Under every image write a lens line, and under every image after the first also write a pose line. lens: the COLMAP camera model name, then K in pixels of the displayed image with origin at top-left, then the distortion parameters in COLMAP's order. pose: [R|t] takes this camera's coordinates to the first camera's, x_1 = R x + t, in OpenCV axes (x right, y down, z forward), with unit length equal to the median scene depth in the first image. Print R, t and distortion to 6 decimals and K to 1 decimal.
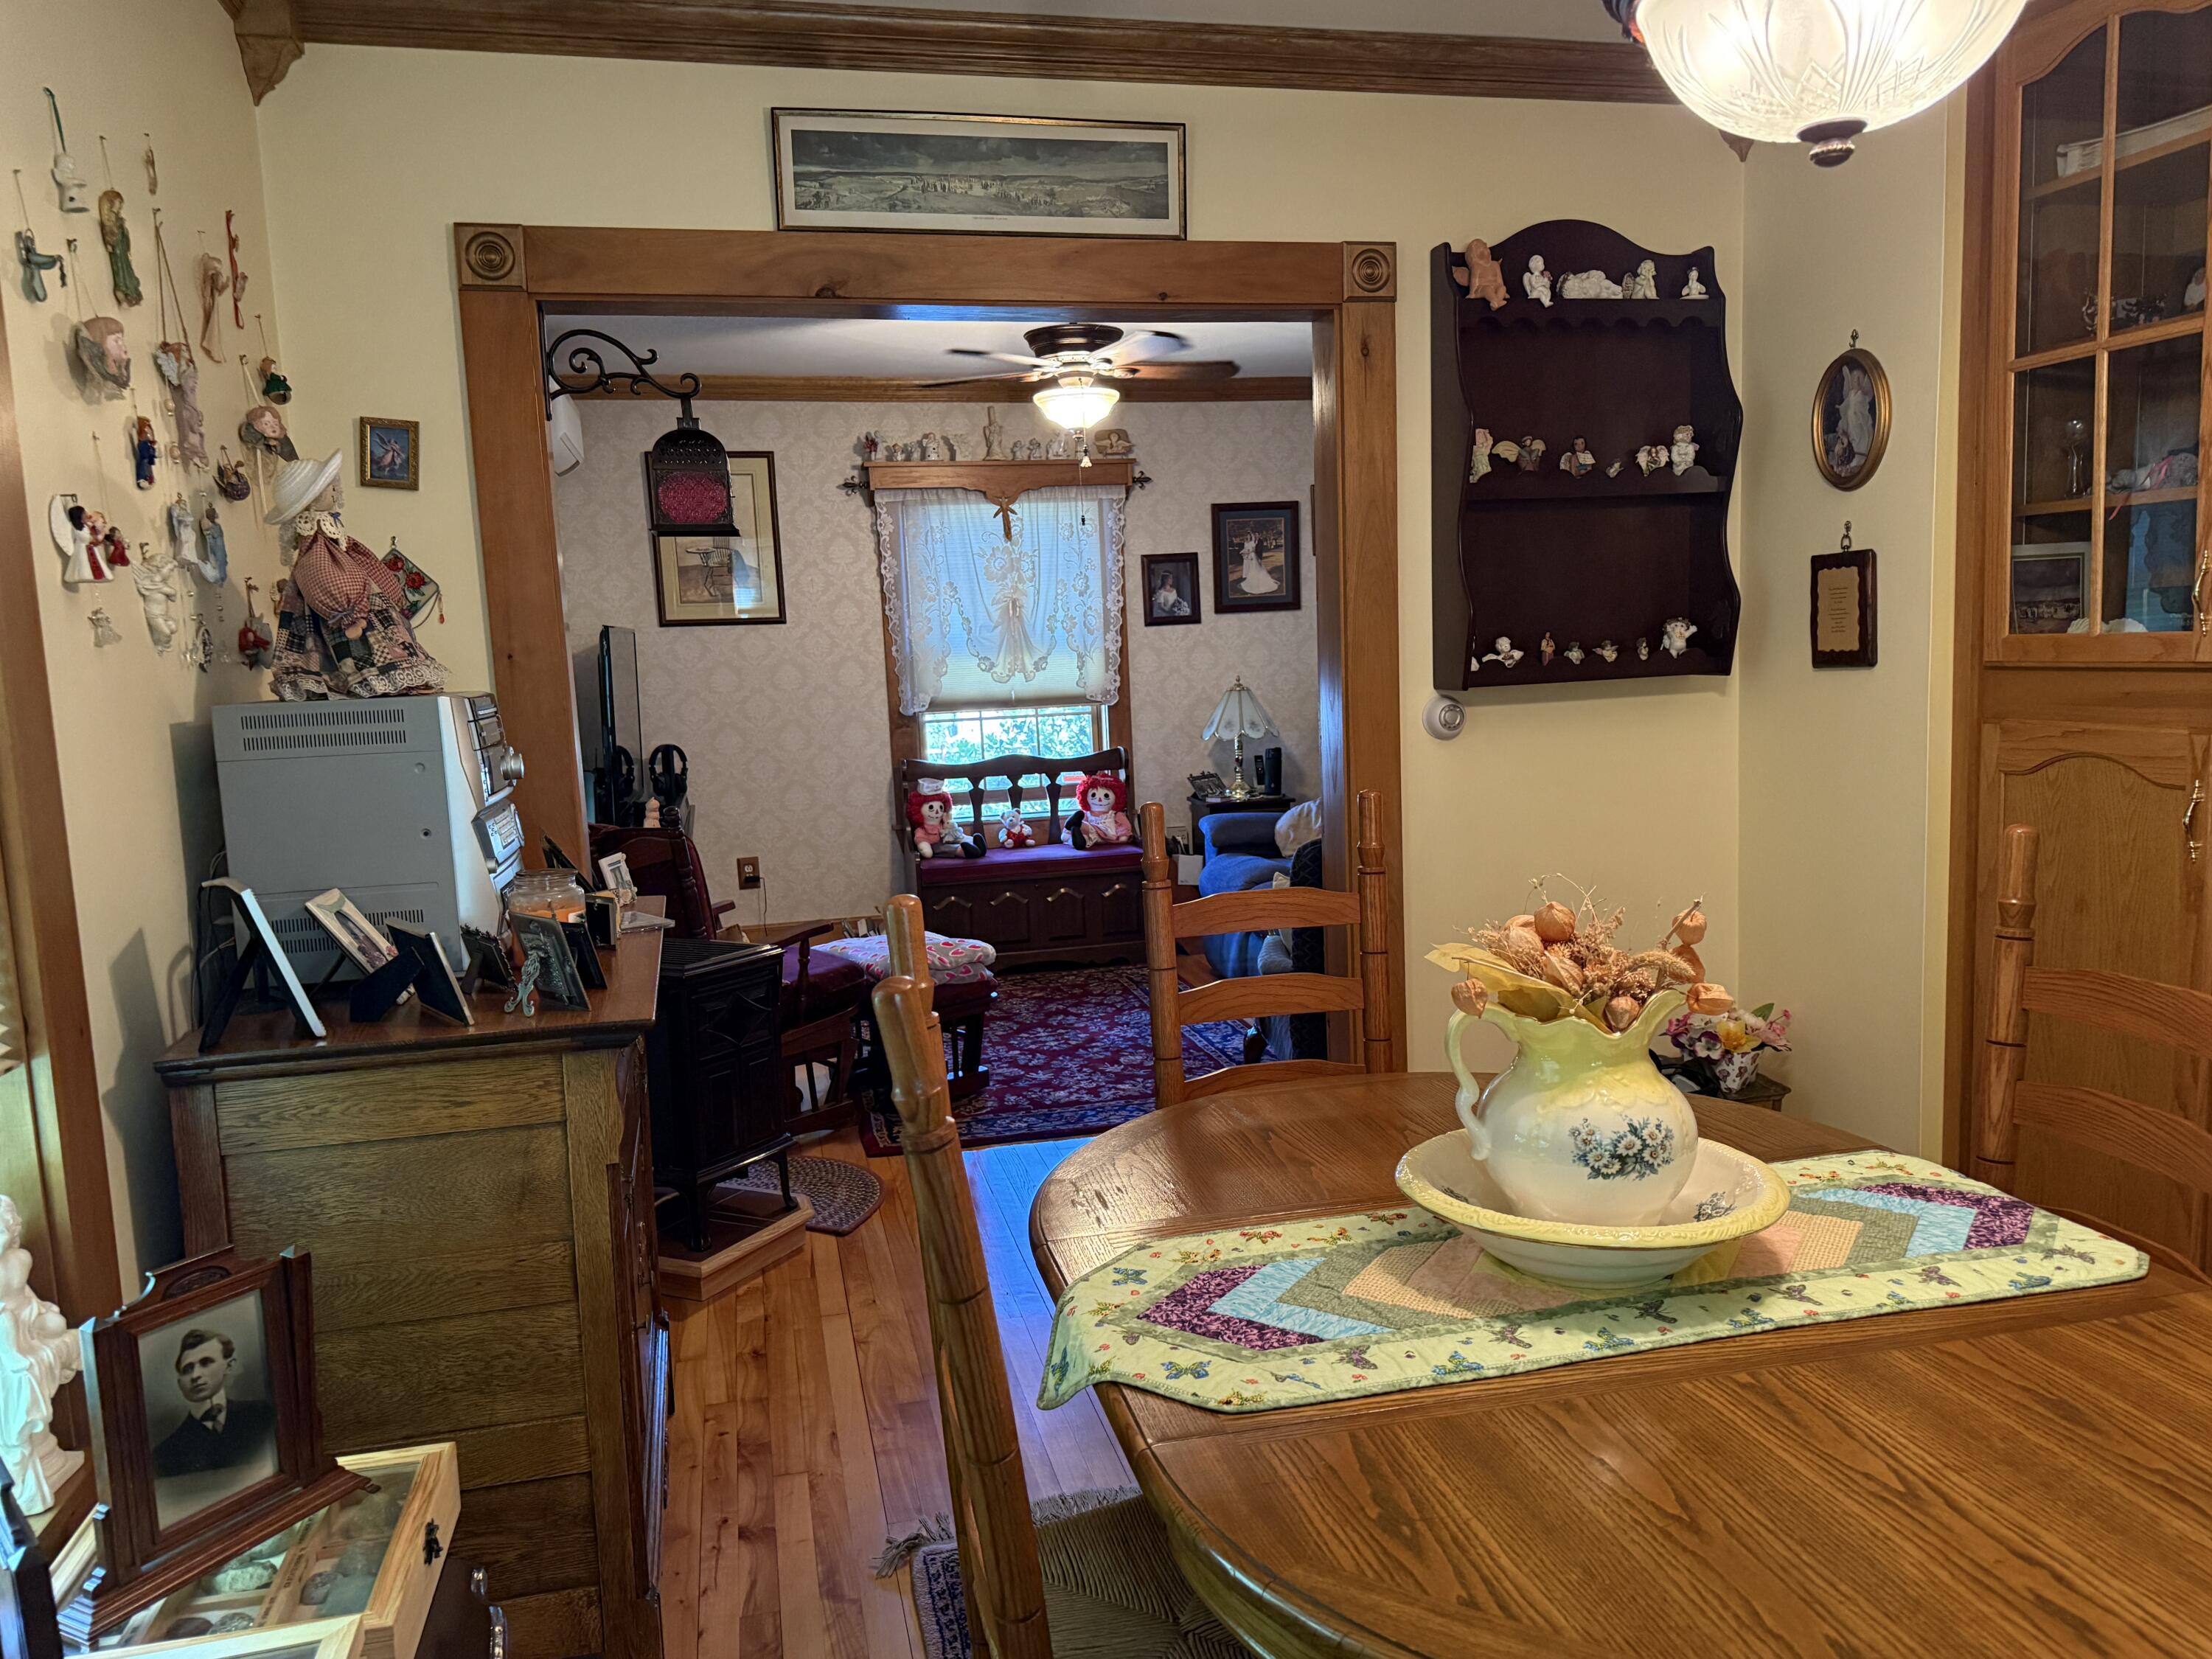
lens RADIAL K [[1621.5, 0, 1108.4], [0, 1621.5, 841.9], [0, 0, 1]] dist [0.003923, 0.003314]
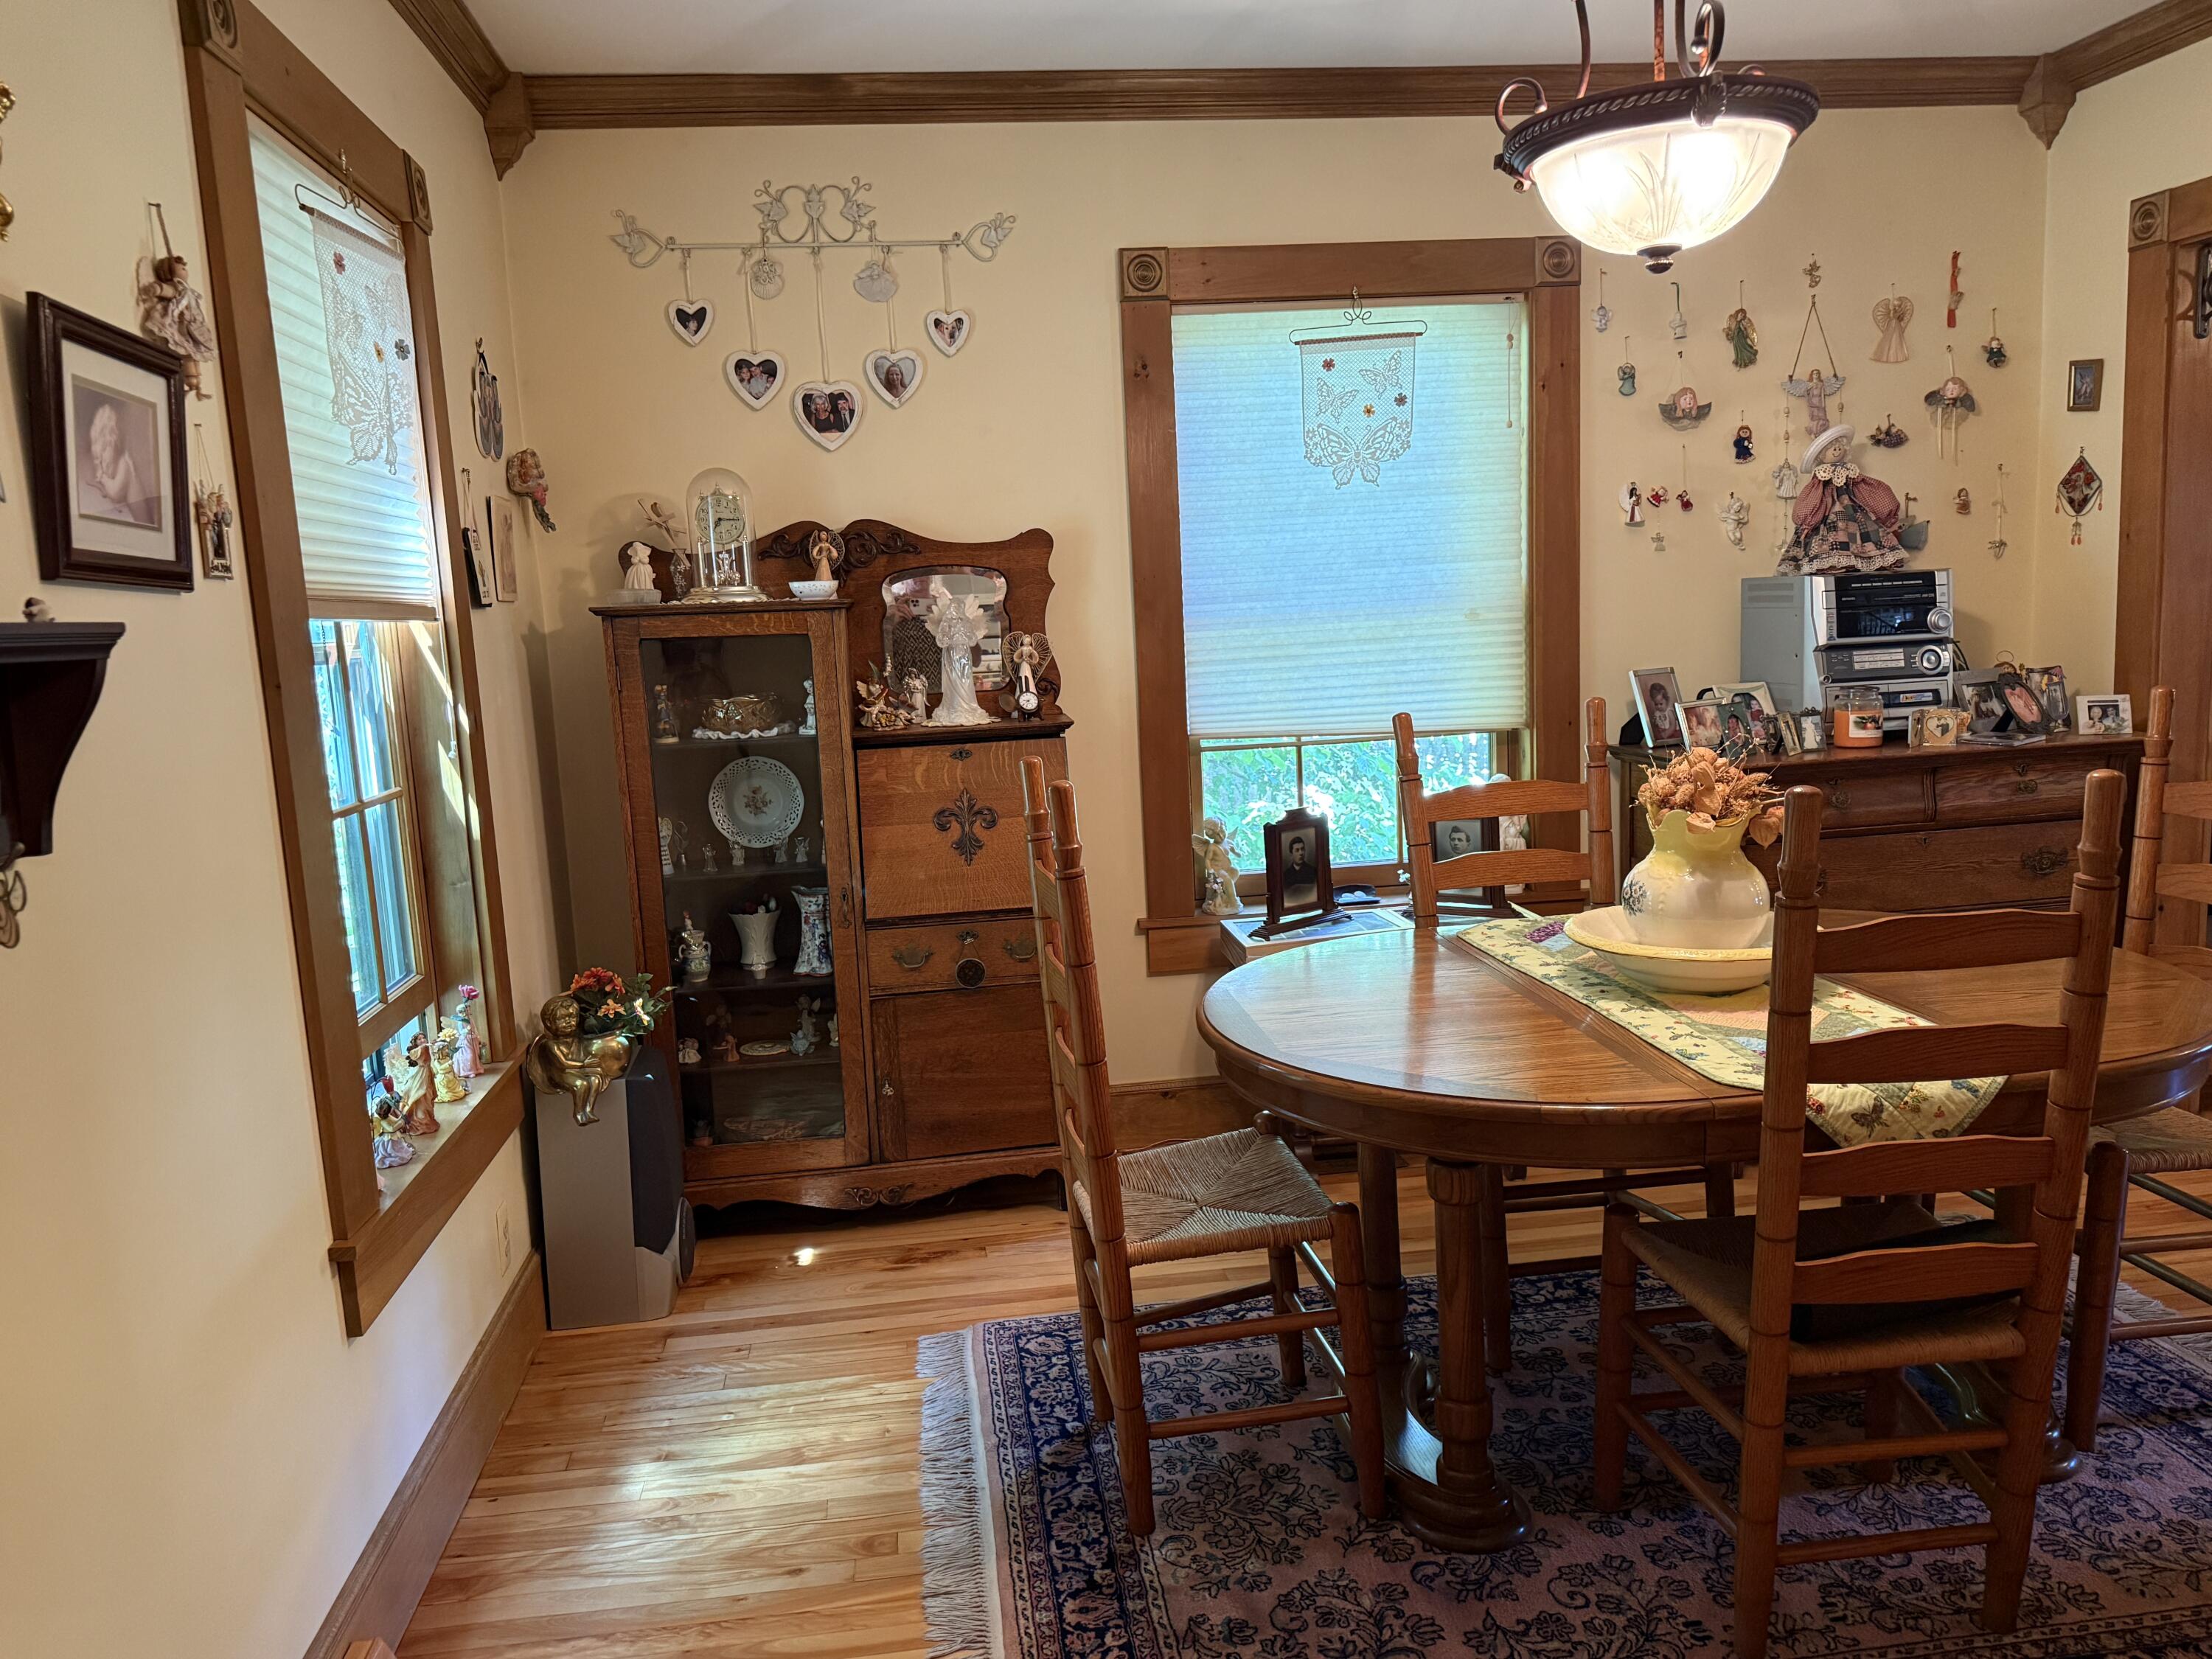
lens RADIAL K [[1603.4, 0, 1105.3], [0, 1603.4, 834.3], [0, 0, 1]] dist [0.079317, -0.063069]
pose [[-0.095504, 0.188369, -0.977444, 1.187646], [-0.067156, 0.978476, 0.195130, -0.093704], [0.993161, 0.084277, -0.080798, 0.365399]]
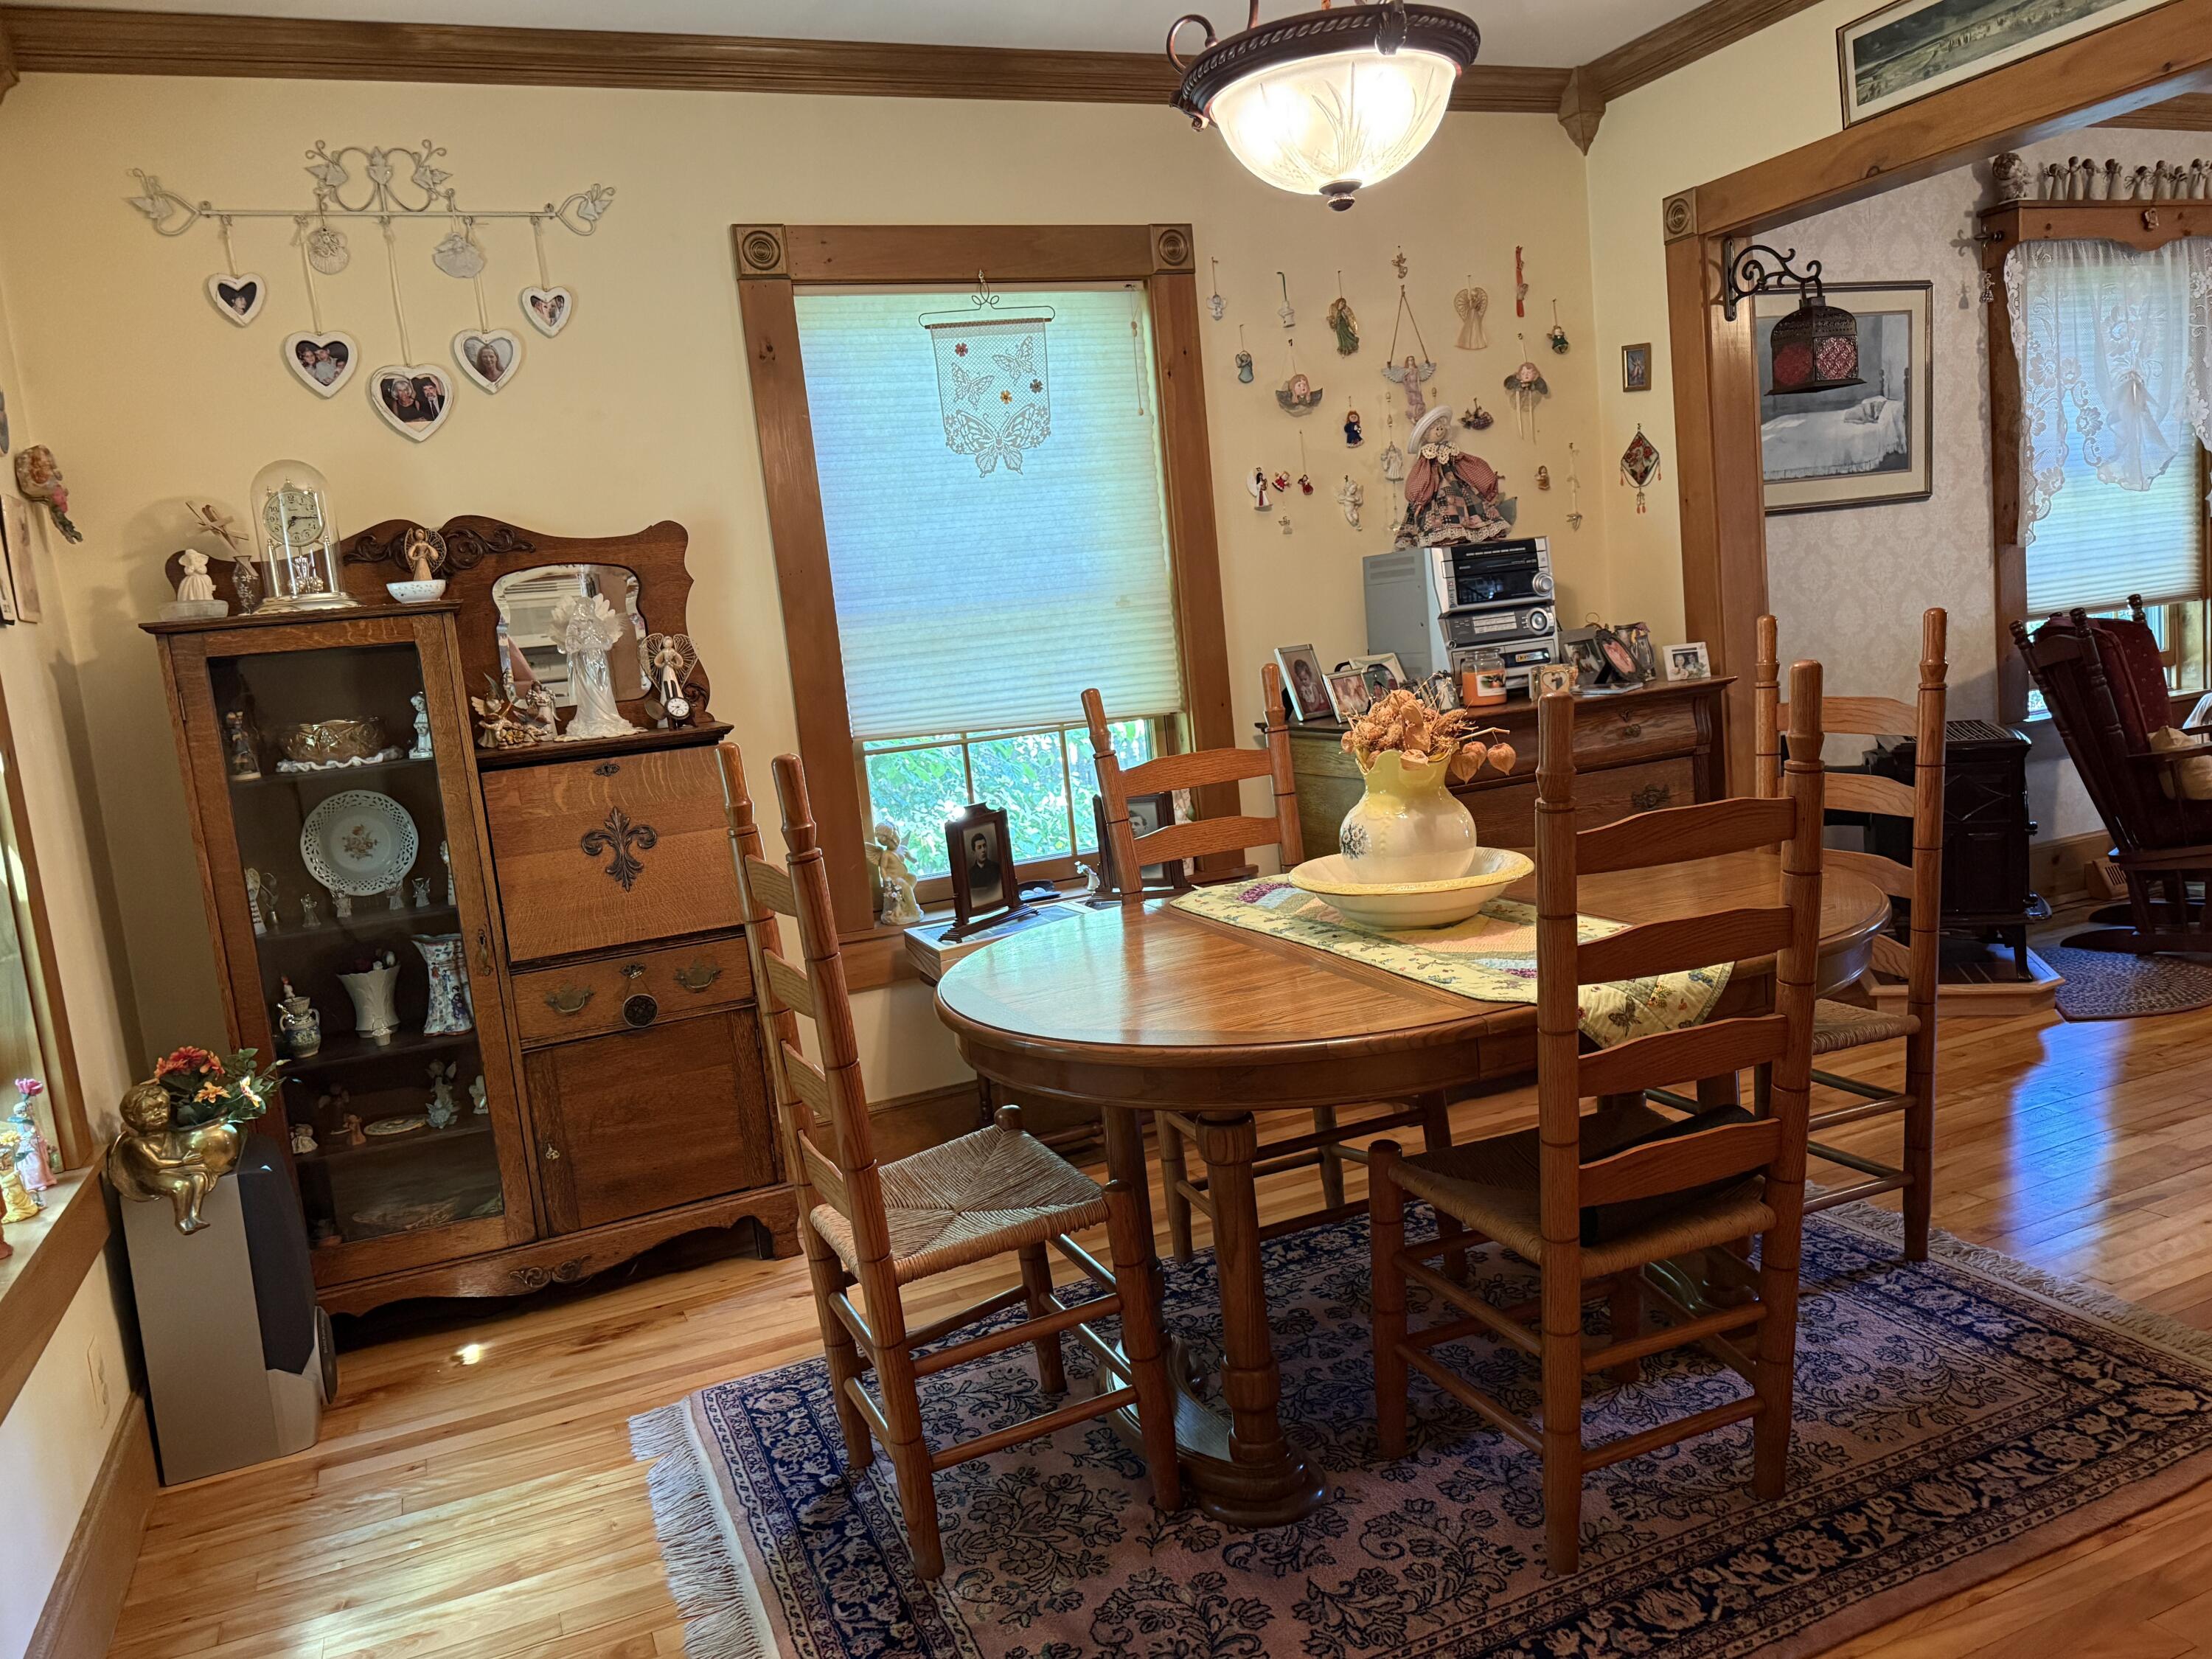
lens RADIAL K [[1607.1, 0, 1102.4], [0, 1607.1, 830.6], [0, 0, 1]] dist [0.092369, -0.118862]
pose [[0.168119, 0.155800, -0.973377, 1.134151], [-0.025343, 0.987788, 0.153730, -0.039451], [0.985441, -0.001177, 0.170014, 0.288172]]
